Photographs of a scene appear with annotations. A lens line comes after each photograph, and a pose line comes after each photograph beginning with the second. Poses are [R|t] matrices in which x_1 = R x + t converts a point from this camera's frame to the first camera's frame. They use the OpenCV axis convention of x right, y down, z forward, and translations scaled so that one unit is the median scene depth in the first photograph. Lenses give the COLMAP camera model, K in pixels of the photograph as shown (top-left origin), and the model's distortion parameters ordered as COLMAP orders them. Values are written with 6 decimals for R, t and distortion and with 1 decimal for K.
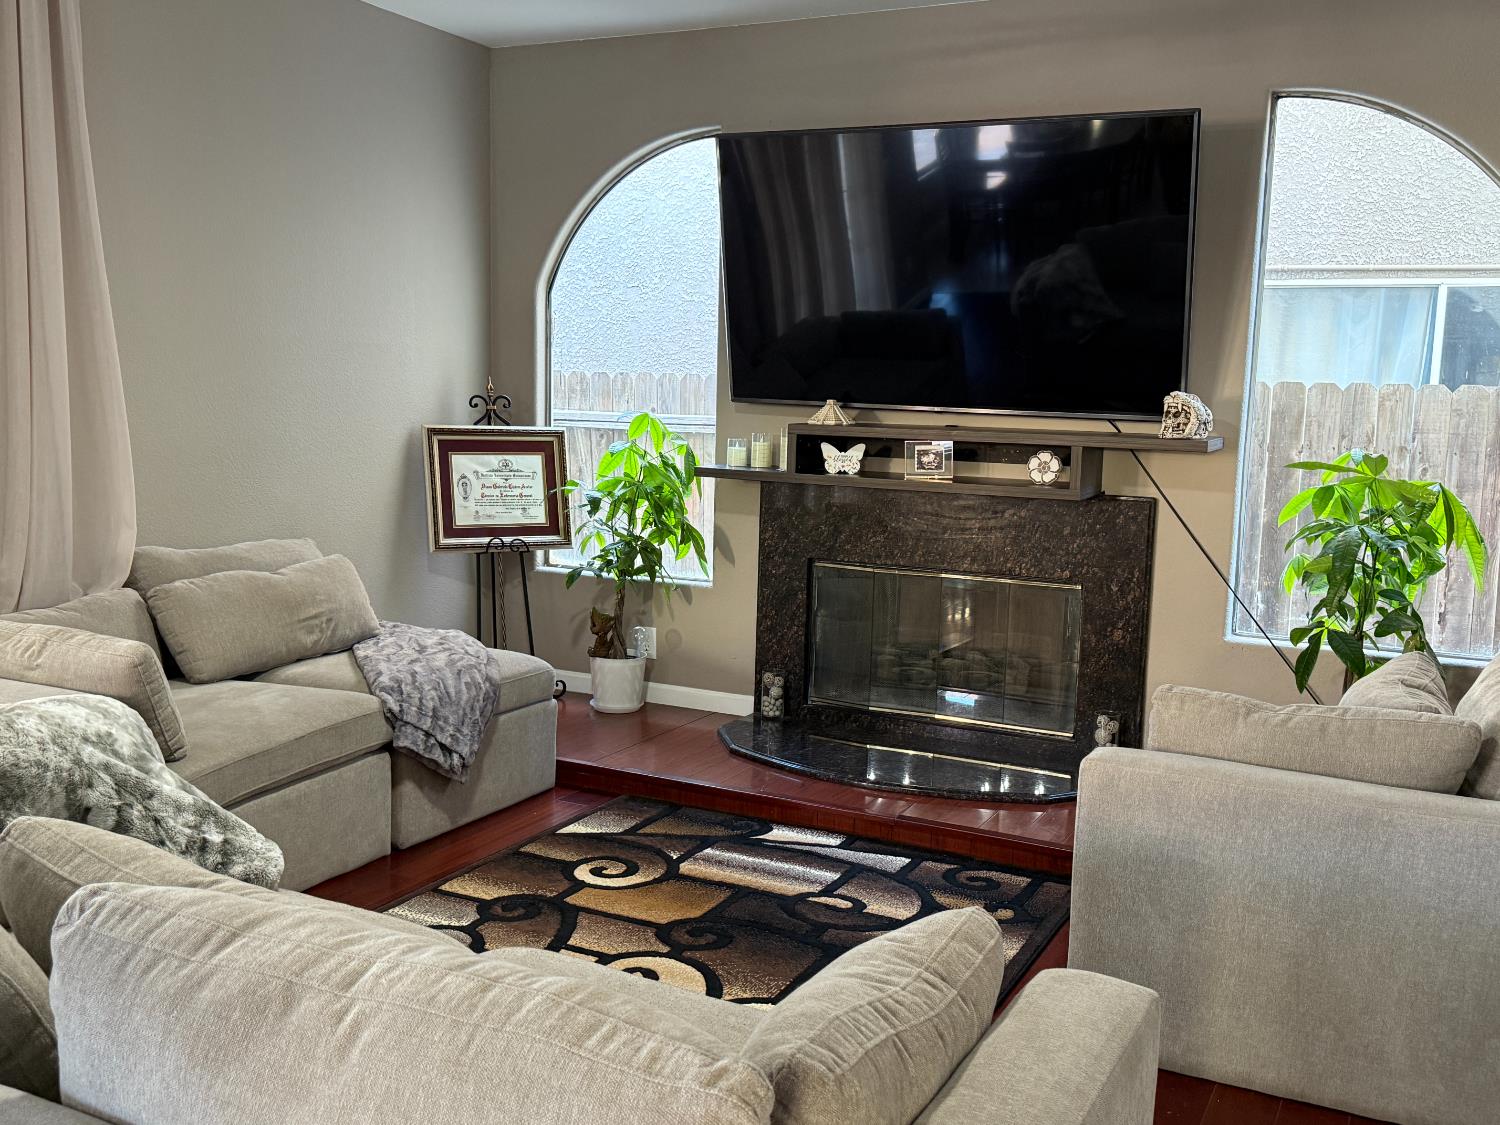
lens RADIAL K [[1416.7, 0, 759.8], [0, 1416.7, 558.3], [0, 0, 1]] dist [0.143385, 0.000000]
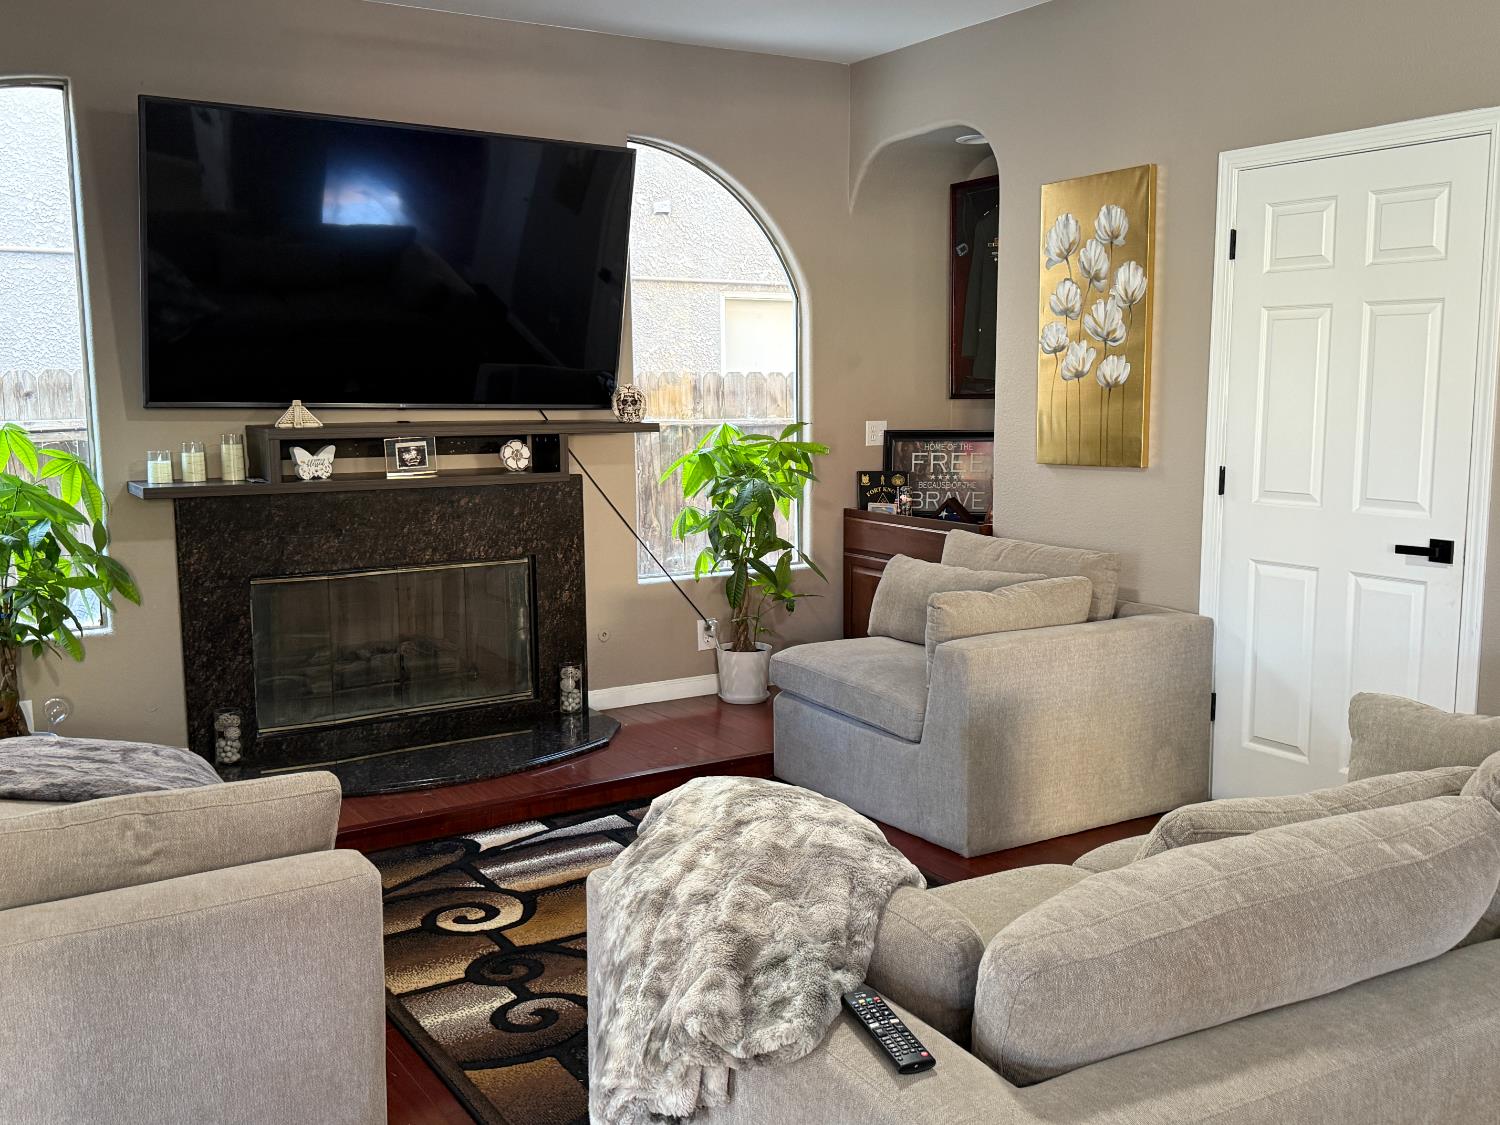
lens RADIAL K [[1416.7, 0, 744.4], [0, 1416.7, 560.7], [0, 0, 1]] dist [0.143385, 0.000000]
pose [[0.500566, -0.143072, 0.853794, -0.637965], [0.120927, 0.988135, 0.094686, -0.063940], [-0.857211, 0.055850, 0.511929, 0.286481]]
